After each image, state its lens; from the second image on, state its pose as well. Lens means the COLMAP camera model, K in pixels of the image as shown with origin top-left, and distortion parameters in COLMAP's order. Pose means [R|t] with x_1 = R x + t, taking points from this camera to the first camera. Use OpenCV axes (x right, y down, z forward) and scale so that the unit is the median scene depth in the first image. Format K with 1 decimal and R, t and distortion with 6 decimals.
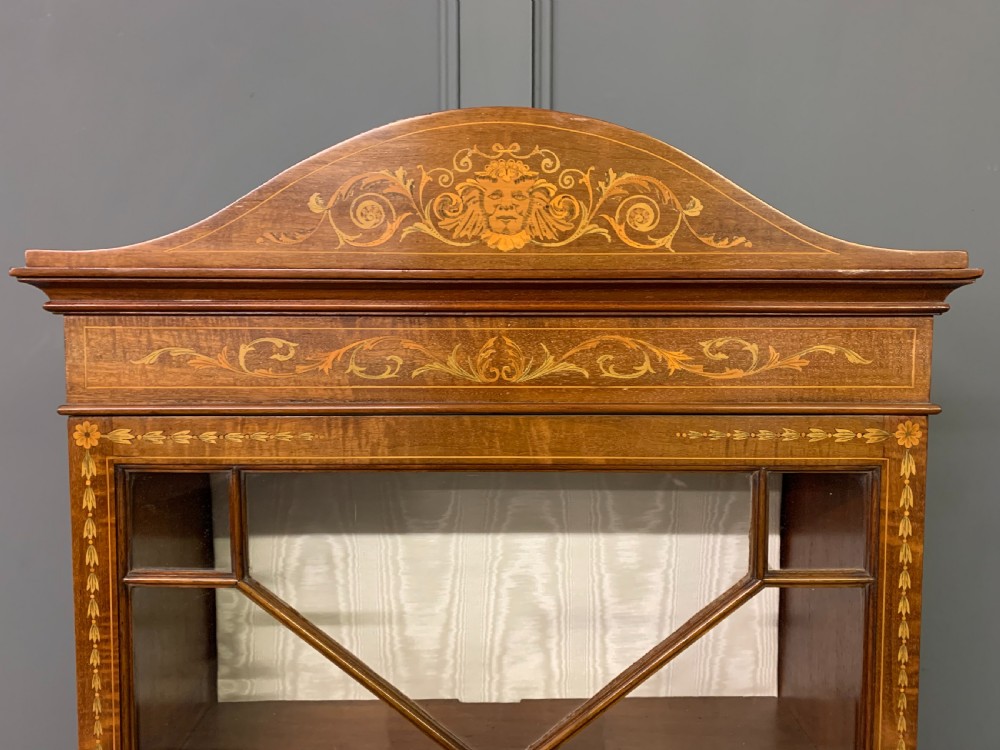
lens RADIAL K [[768.5, 0, 499.9], [0, 768.5, 372.9], [0, 0, 1]] dist [0.056532, -0.058914]
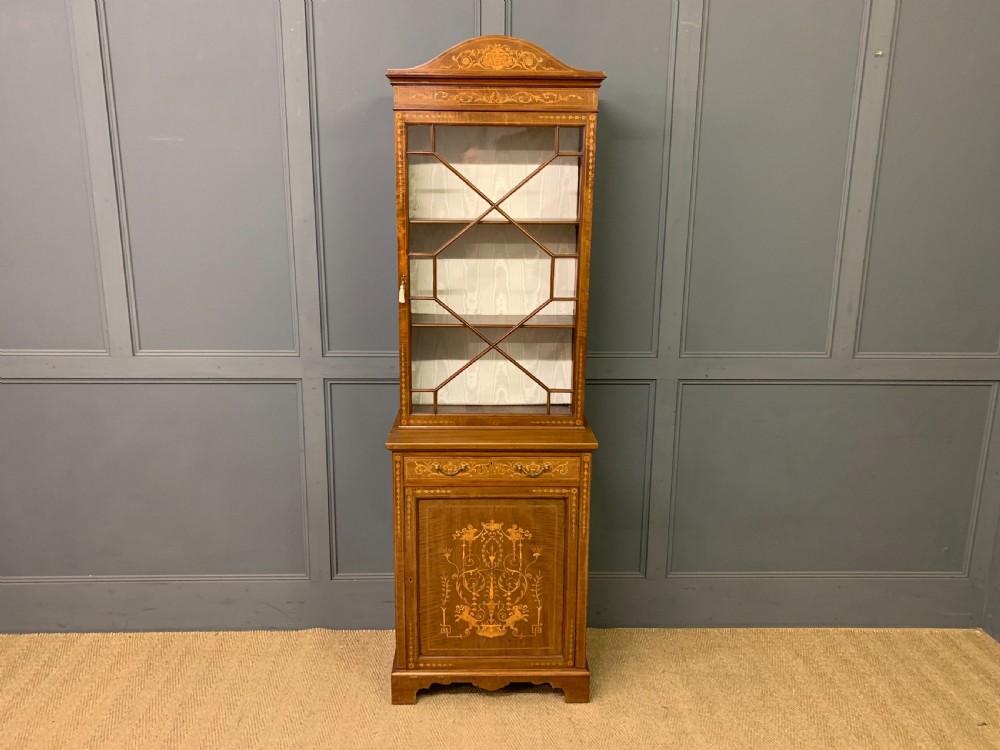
lens RADIAL K [[768.5, 0, 490.8], [0, 768.5, 368.8], [0, 0, 1]] dist [0.056532, -0.058914]
pose [[0.999878, 0.002069, 0.015470, -0.088987], [-0.004360, 0.988751, 0.149508, 0.817710], [-0.014986, -0.149557, 0.988640, -3.408805]]
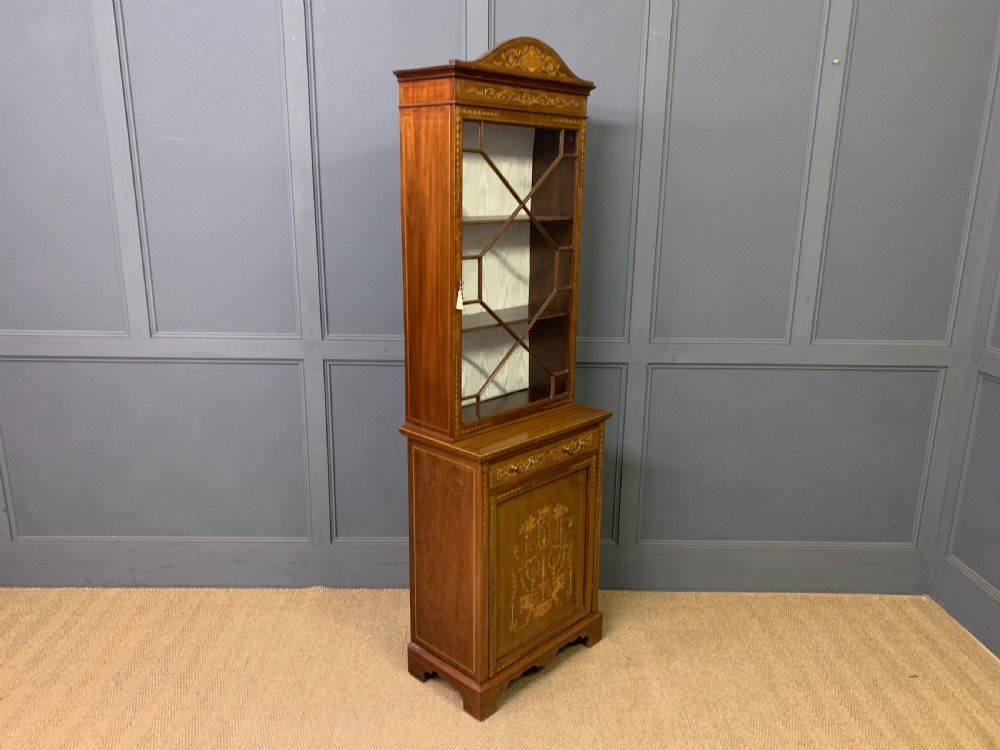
lens RADIAL K [[768.5, 0, 490.0], [0, 768.5, 373.9], [0, 0, 1]] dist [0.056532, -0.058914]
pose [[0.701371, -0.165655, 0.693280, -3.404137], [0.037911, 0.979913, 0.195790, 0.638650], [-0.711788, -0.111039, 0.693562, -2.032420]]
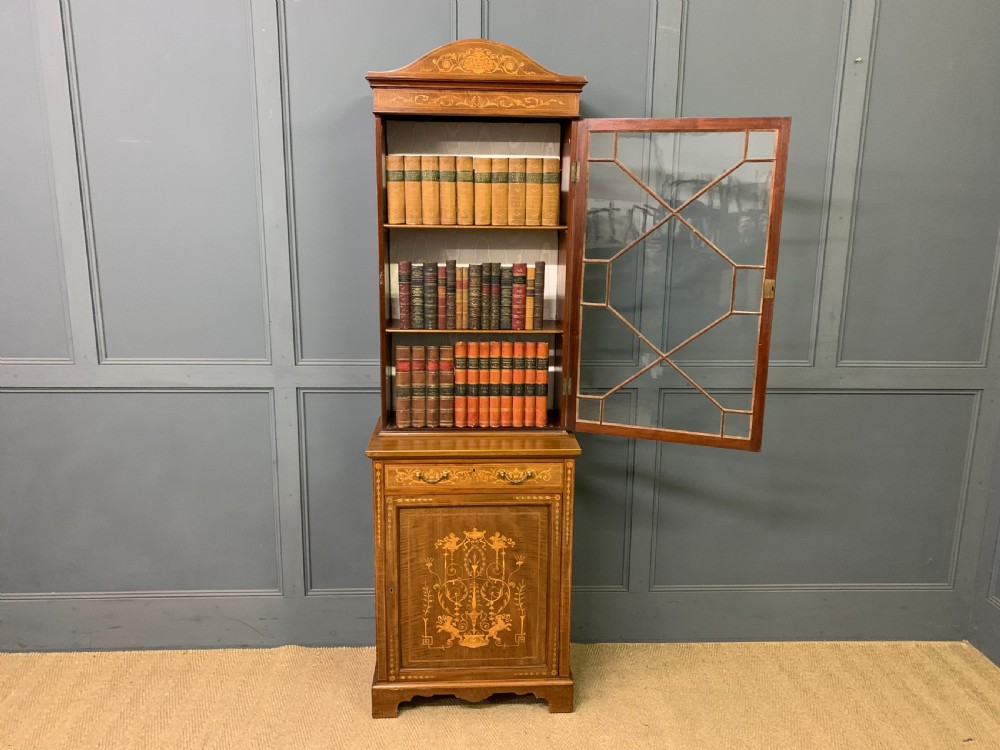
lens RADIAL K [[768.5, 0, 506.2], [0, 768.5, 363.3], [0, 0, 1]] dist [0.056532, -0.058914]
pose [[0.998472, -0.000308, 0.055256, -0.072842], [-0.007255, 0.990598, 0.136610, 0.816640], [-0.054778, -0.136802, 0.989083, -3.359606]]
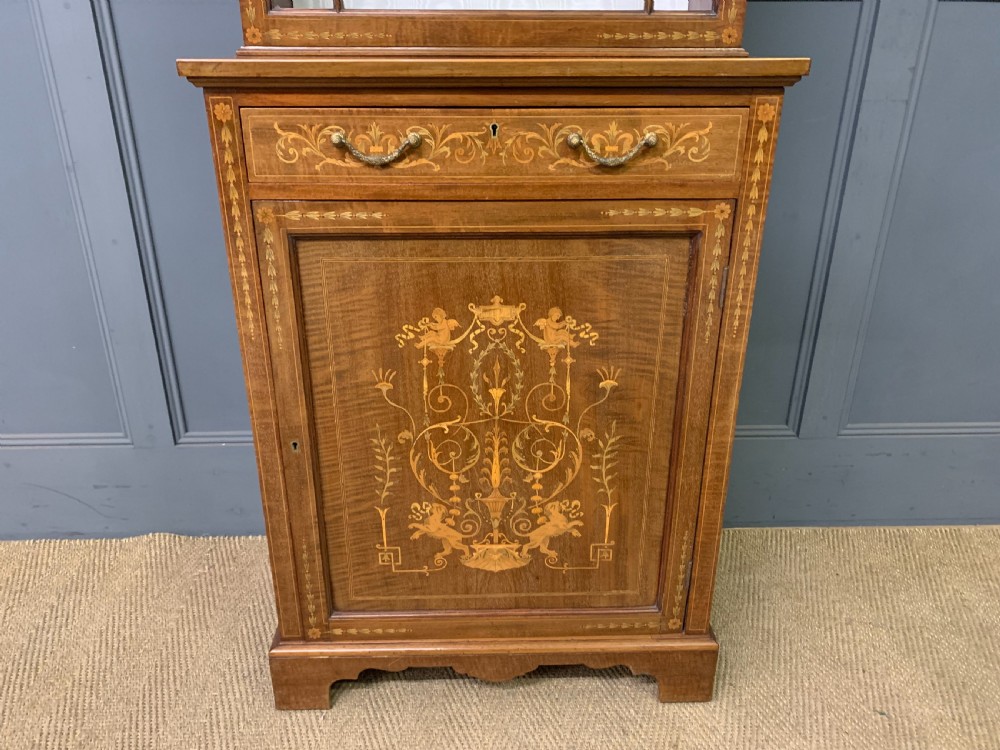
lens RADIAL K [[768.5, 0, 494.9], [0, 768.5, 377.7], [0, 0, 1]] dist [0.056532, -0.058914]
pose [[0.999886, -0.006498, 0.013644, -0.037250], [0.001359, 0.937836, 0.347076, 1.947210], [-0.015051, -0.347017, 0.937738, -0.746669]]
